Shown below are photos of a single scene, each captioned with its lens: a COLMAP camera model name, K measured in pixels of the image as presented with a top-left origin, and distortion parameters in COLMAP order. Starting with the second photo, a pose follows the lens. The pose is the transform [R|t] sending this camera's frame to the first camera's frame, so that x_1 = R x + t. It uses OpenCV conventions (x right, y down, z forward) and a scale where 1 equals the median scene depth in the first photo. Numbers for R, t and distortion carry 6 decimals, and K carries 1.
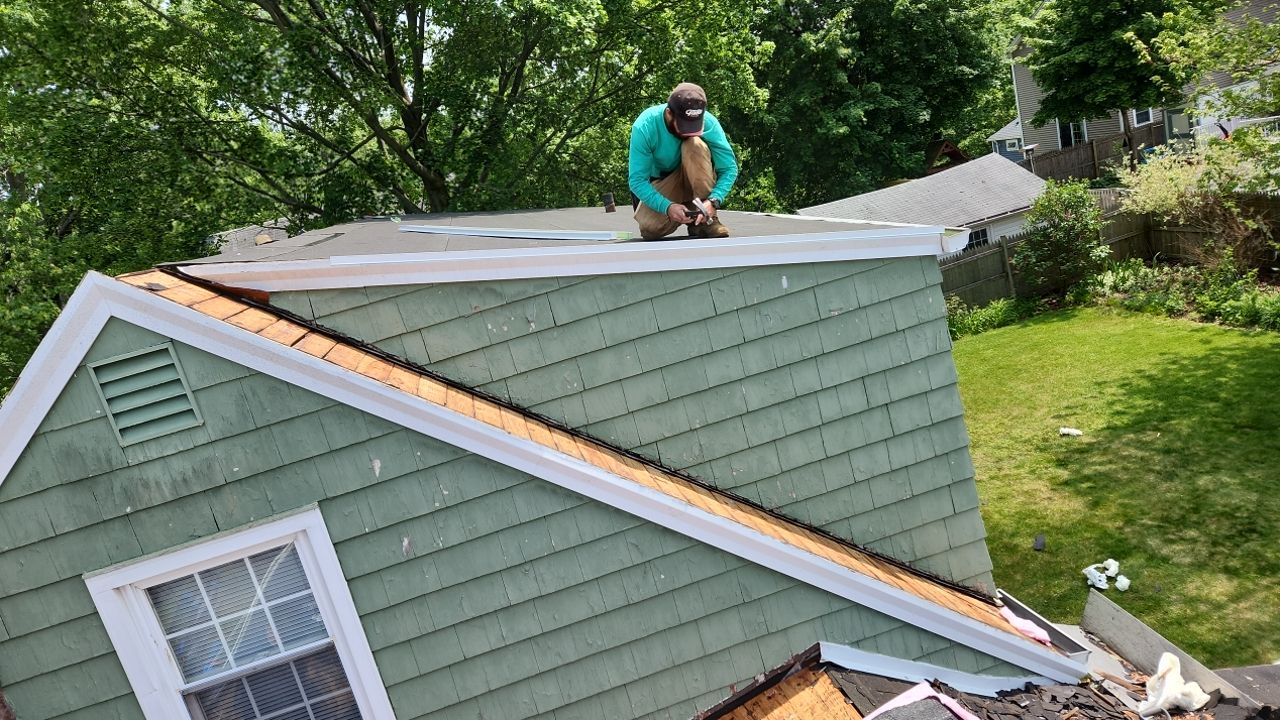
lens RADIAL K [[836.9, 0, 640.0], [0, 836.9, 360.0], [0, 0, 1]] dist [0.099187, -0.090355]
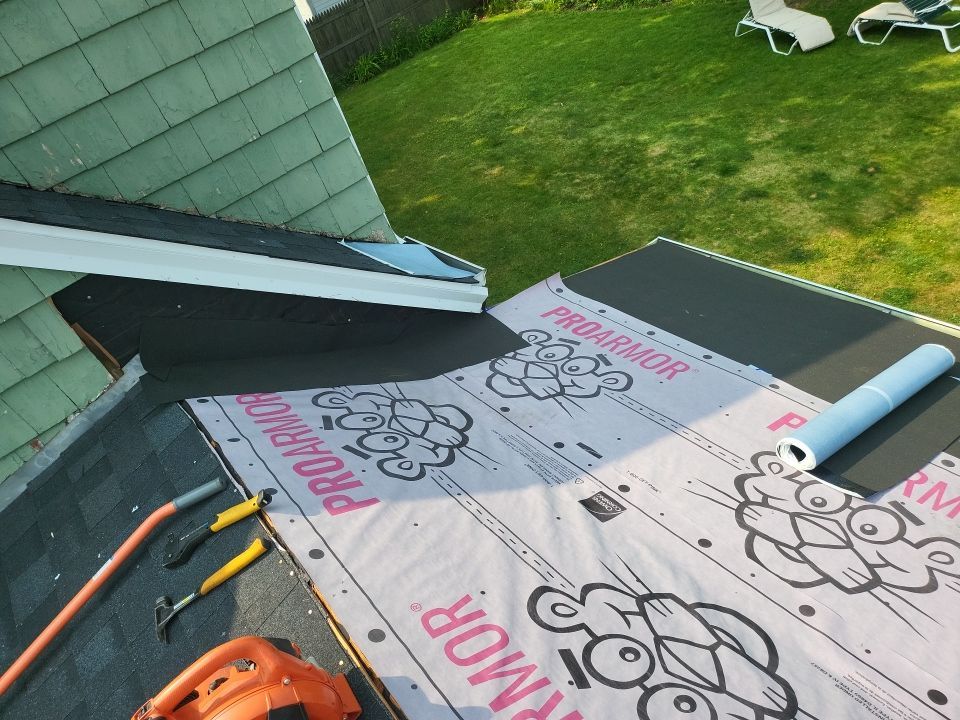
lens RADIAL K [[733.2, 0, 480.0], [0, 733.2, 360.0], [0, 0, 1]] dist [0.076185, -0.108103]
pose [[0.892302, -0.290424, 0.345617, 0.200196], [0.157875, 0.917998, 0.363805, 0.128786], [-0.422933, -0.270060, 0.864983, 0.270751]]
